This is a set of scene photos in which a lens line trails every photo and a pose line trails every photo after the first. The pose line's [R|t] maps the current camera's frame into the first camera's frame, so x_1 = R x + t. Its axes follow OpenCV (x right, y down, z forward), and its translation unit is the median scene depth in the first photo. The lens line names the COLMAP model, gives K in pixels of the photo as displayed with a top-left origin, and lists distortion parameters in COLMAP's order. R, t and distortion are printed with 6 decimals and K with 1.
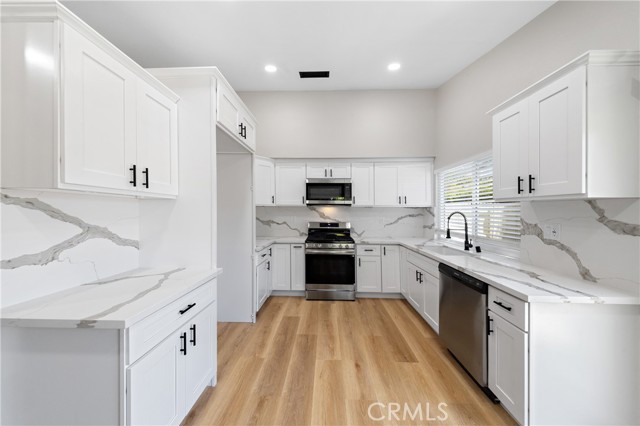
lens RADIAL K [[216.8, 0, 319.2], [0, 216.8, 211.1], [0, 0, 1]] dist [0.001172, -0.001762]
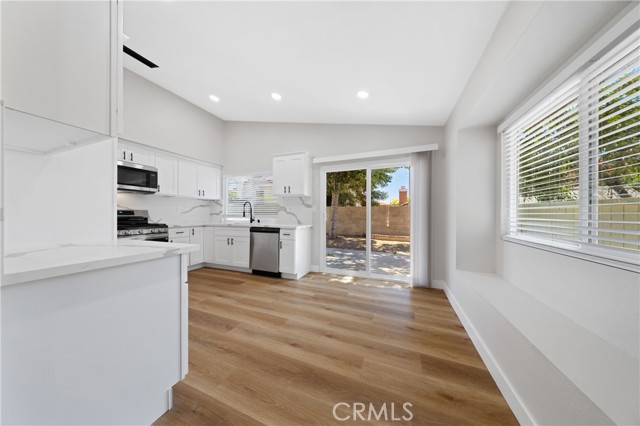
lens RADIAL K [[190.3, 0, 318.3], [0, 190.3, 212.8], [0, 0, 1]] dist [0.000865, -0.000680]
pose [[0.350423, 0.005727, 0.936574, -0.640283], [-0.005230, 0.999978, -0.004158, 0.099650], [-0.936577, -0.003441, 0.350445, -0.089297]]
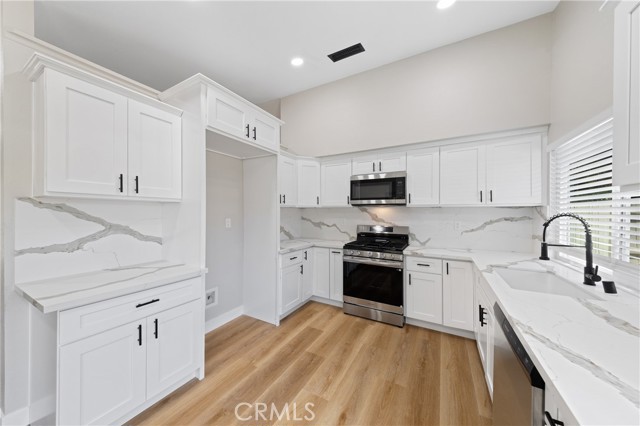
lens RADIAL K [[216.8, 0, 322.8], [0, 216.8, 214.8], [0, 0, 1]] dist [0.001172, -0.001762]
pose [[0.890163, 0.003633, -0.455628, 0.348585], [0.000995, 0.999950, 0.009916, -0.000196], [0.455641, -0.009280, 0.890115, 0.232090]]
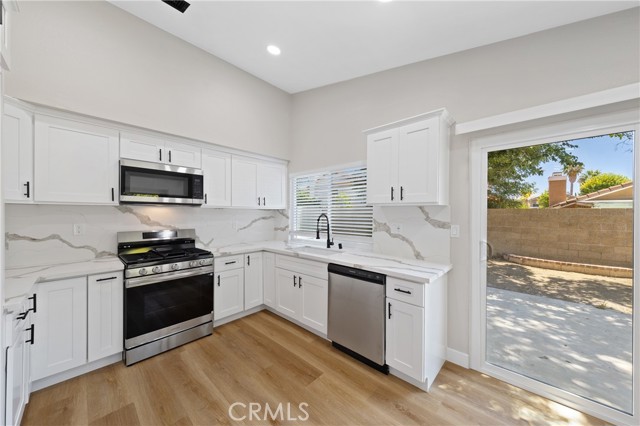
lens RADIAL K [[216.8, 0, 320.2], [0, 216.8, 212.5], [0, 0, 1]] dist [0.001172, -0.001762]
pose [[0.657259, 0.002056, 0.753662, -0.210311], [0.000205, 0.999996, -0.002907, -0.002231], [-0.753665, 0.002066, 0.657256, 0.299493]]
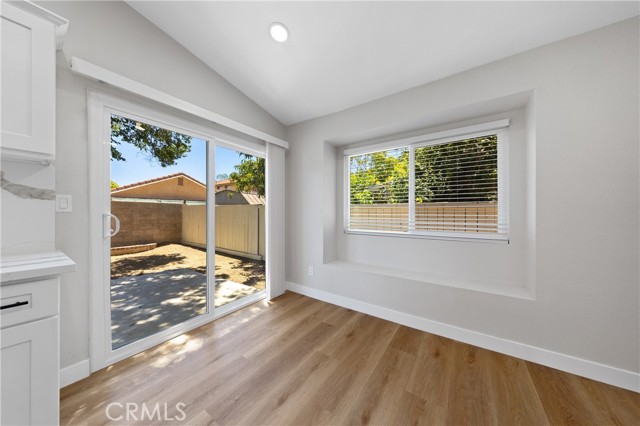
lens RADIAL K [[216.8, 0, 314.7], [0, 216.8, 212.2], [0, 0, 1]] dist [0.001172, -0.001762]
pose [[-0.837311, -0.000400, 0.546727, -0.147873], [0.002281, 0.999988, 0.004226, 0.086657], [-0.546722, 0.004786, -0.837300, 0.564881]]
